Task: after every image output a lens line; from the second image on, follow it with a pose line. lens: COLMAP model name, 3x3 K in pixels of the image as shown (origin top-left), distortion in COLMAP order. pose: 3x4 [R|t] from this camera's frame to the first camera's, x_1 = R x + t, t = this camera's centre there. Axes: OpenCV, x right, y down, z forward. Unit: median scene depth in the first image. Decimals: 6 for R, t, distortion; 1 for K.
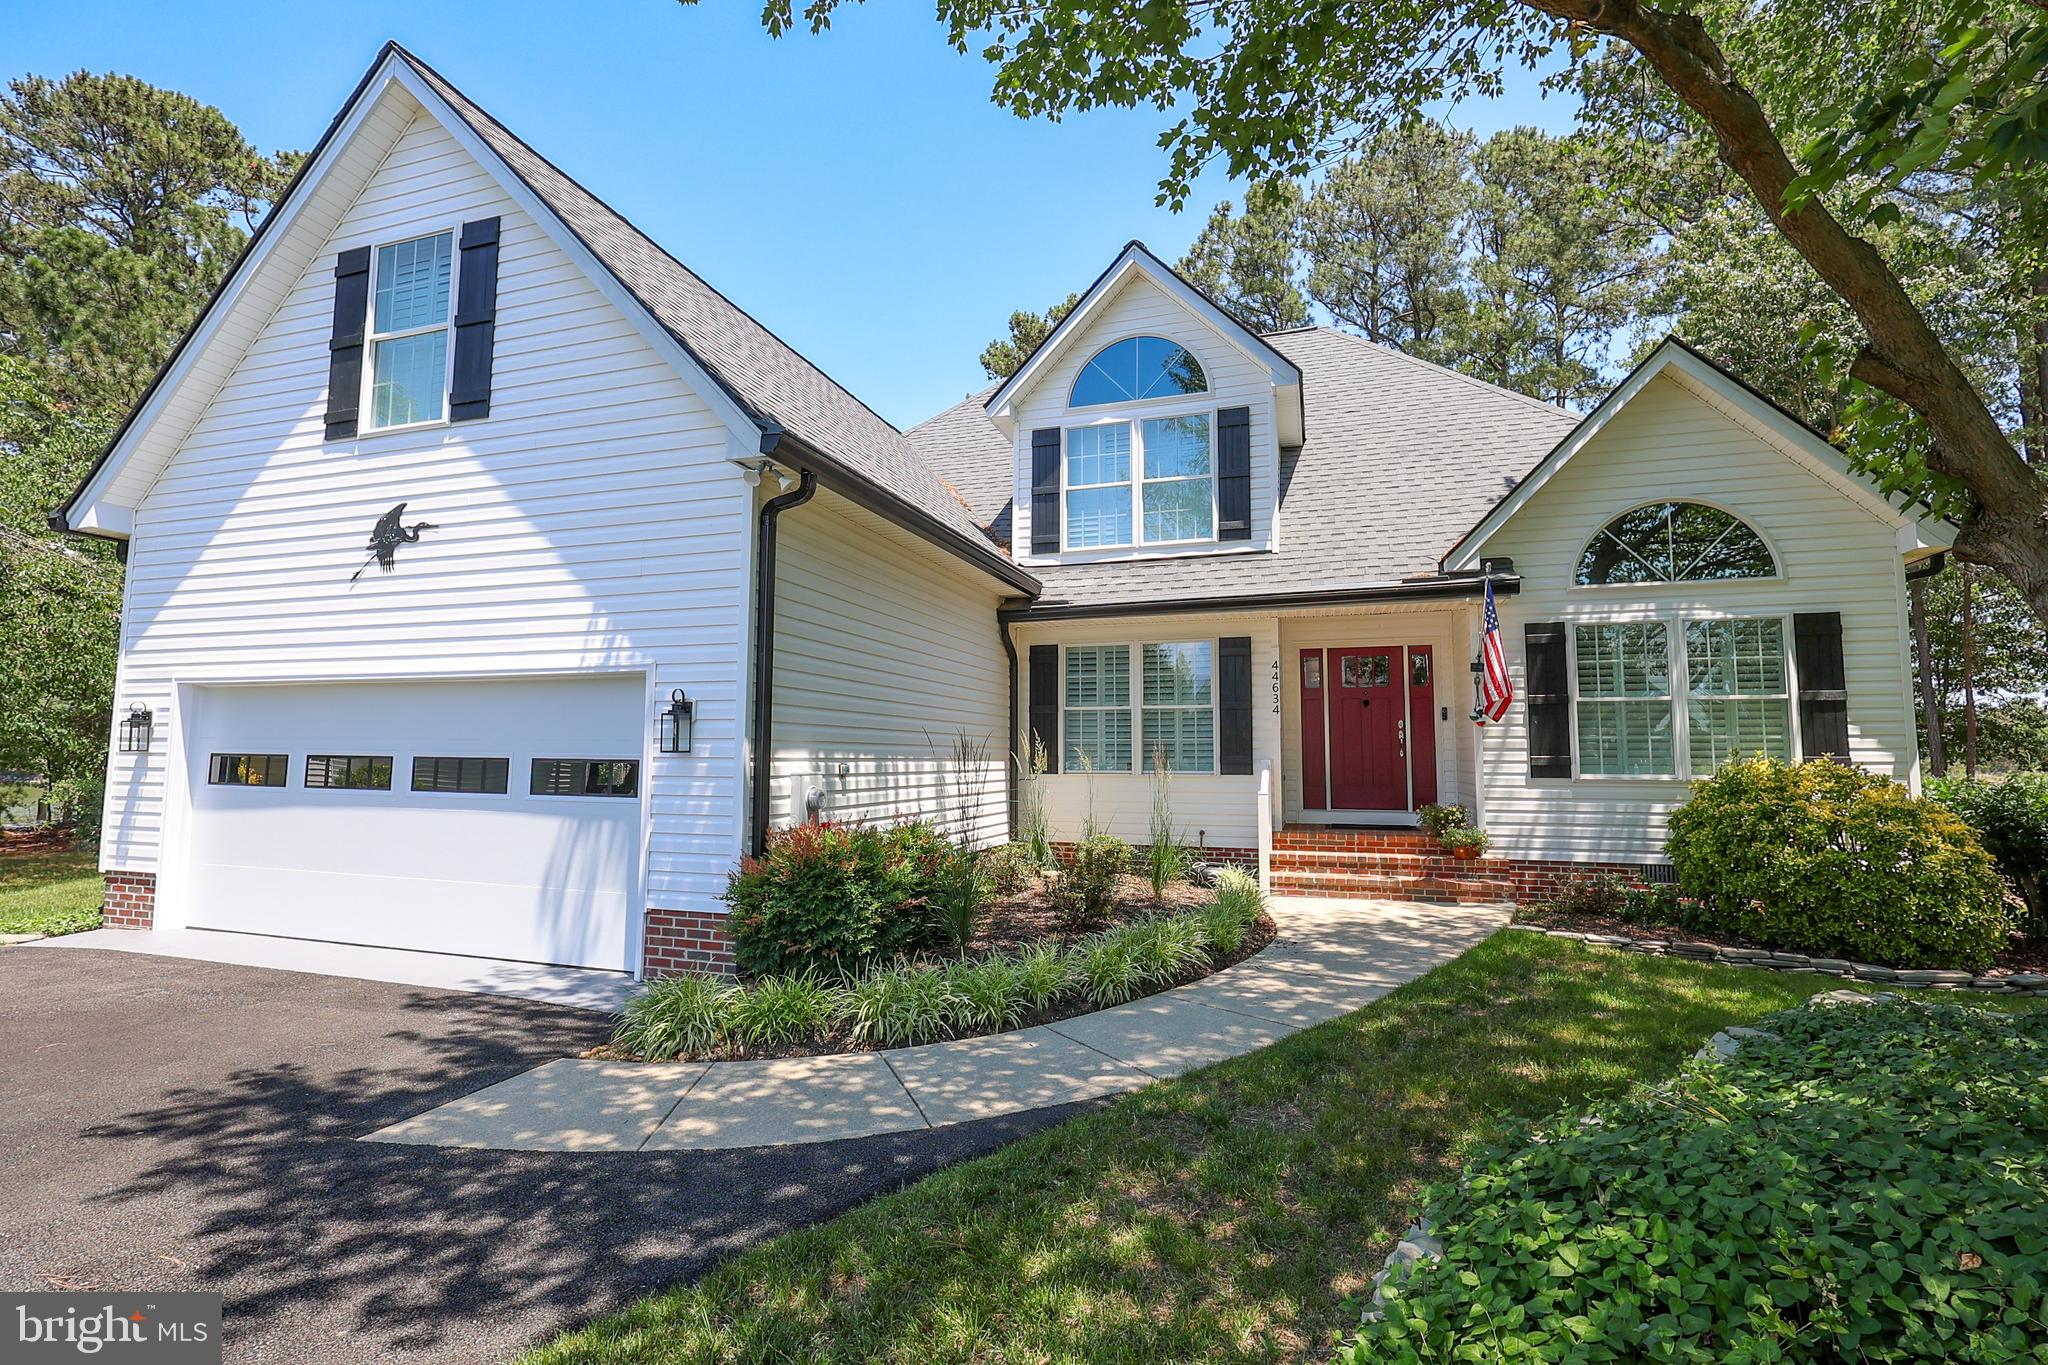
lens RADIAL K [[933.8, 0, 1024.0], [0, 933.8, 682.5], [0, 0, 1]] dist [-0.005137, -0.000279]
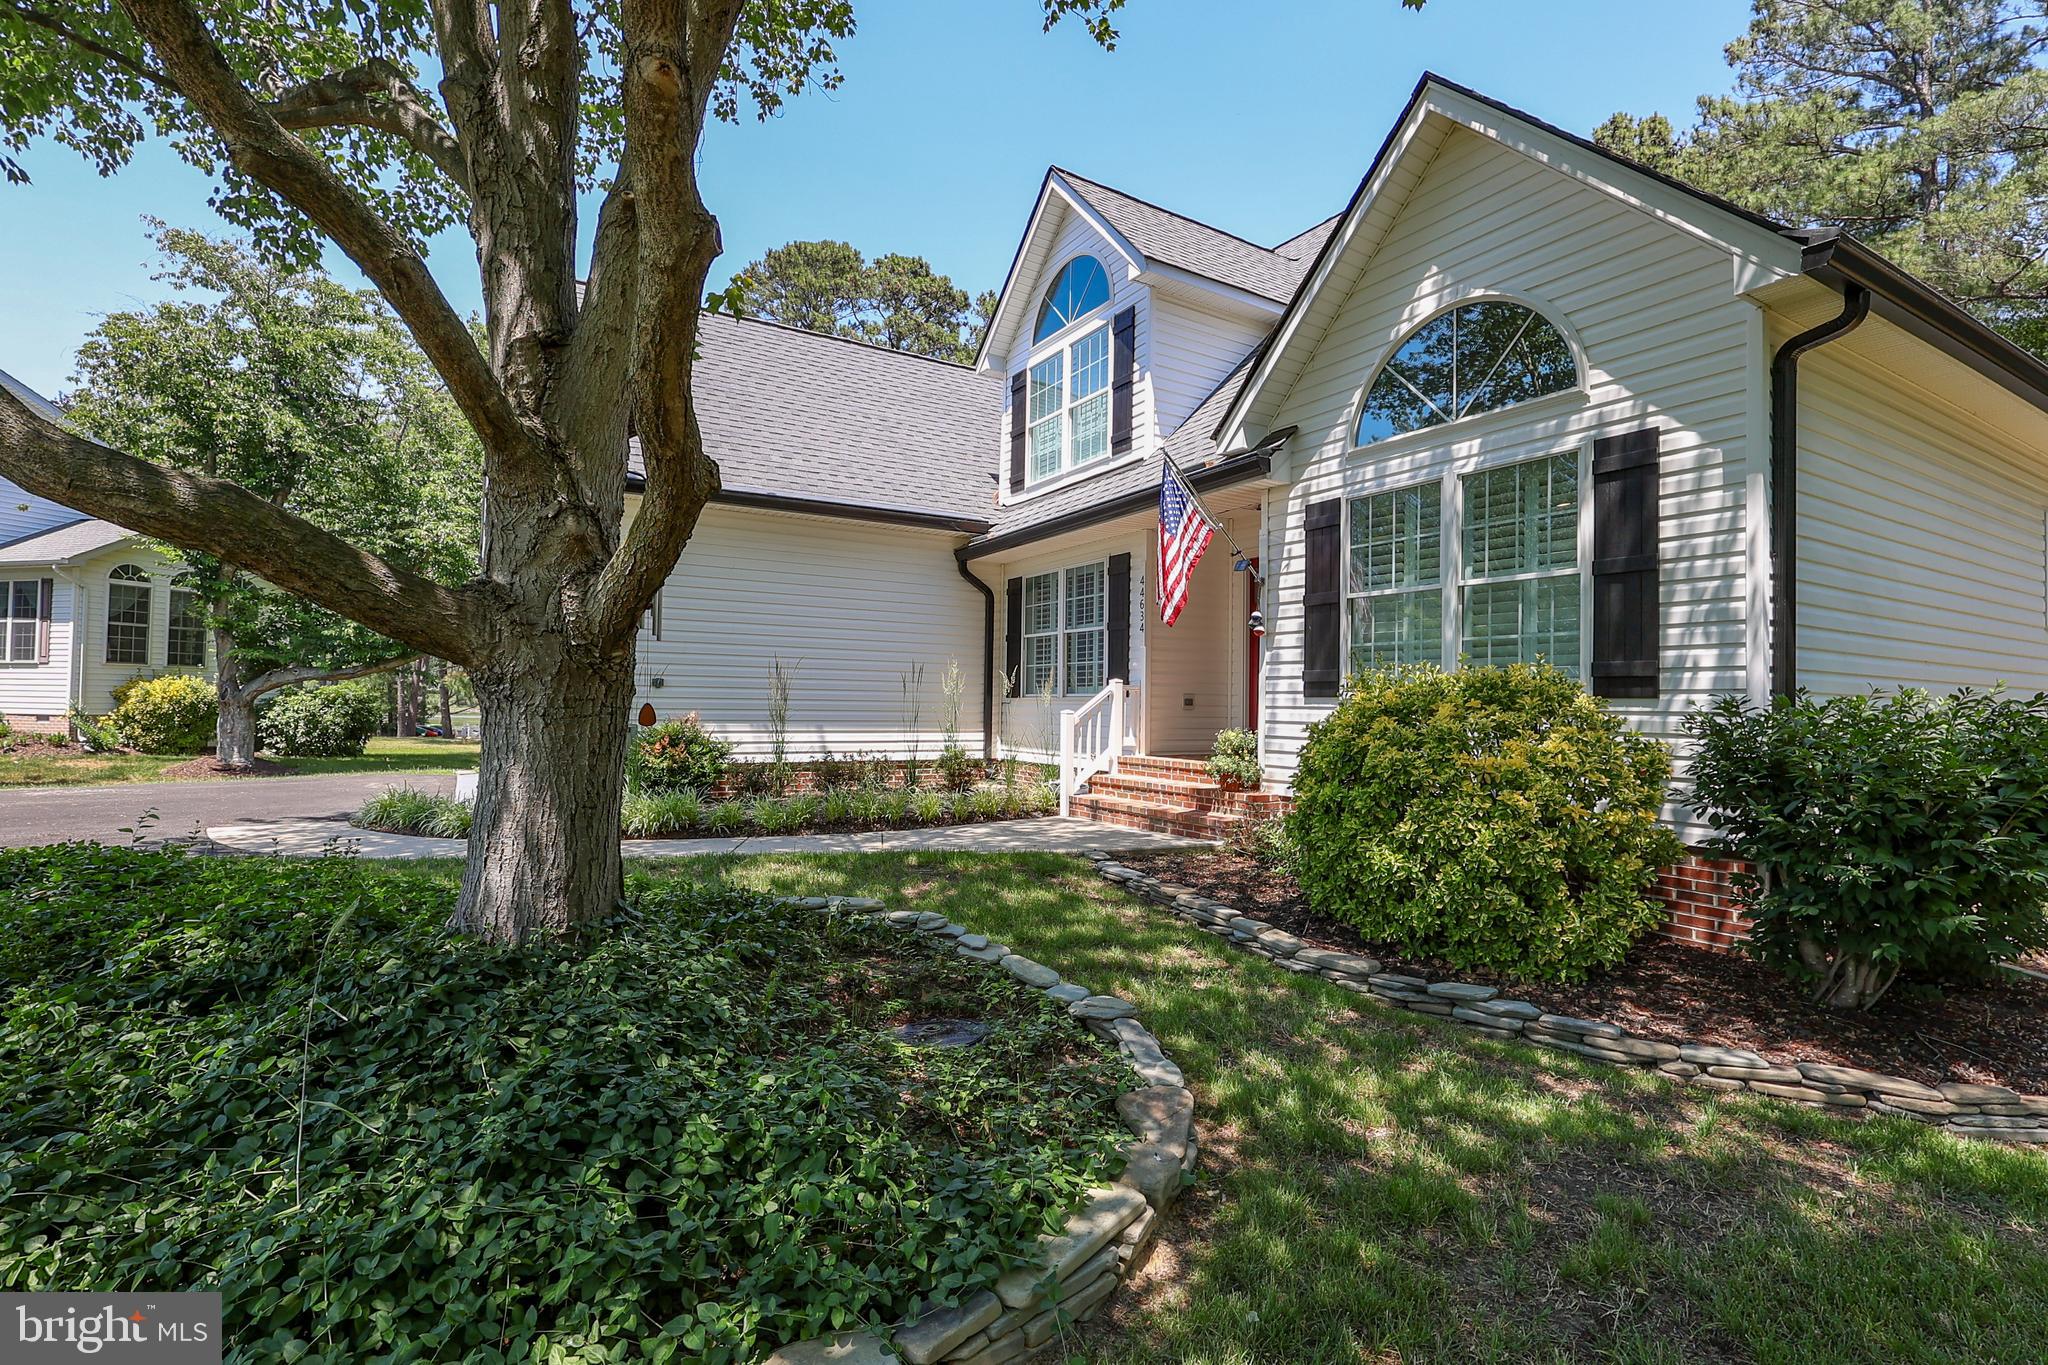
lens RADIAL K [[933.8, 0, 1024.0], [0, 933.8, 682.5], [0, 0, 1]] dist [-0.005137, -0.000279]
pose [[0.725603, -0.013080, -0.687989, 0.854129], [0.065813, 0.996555, 0.050465, 0.030704], [0.684959, -0.081896, 0.723964, 0.233351]]
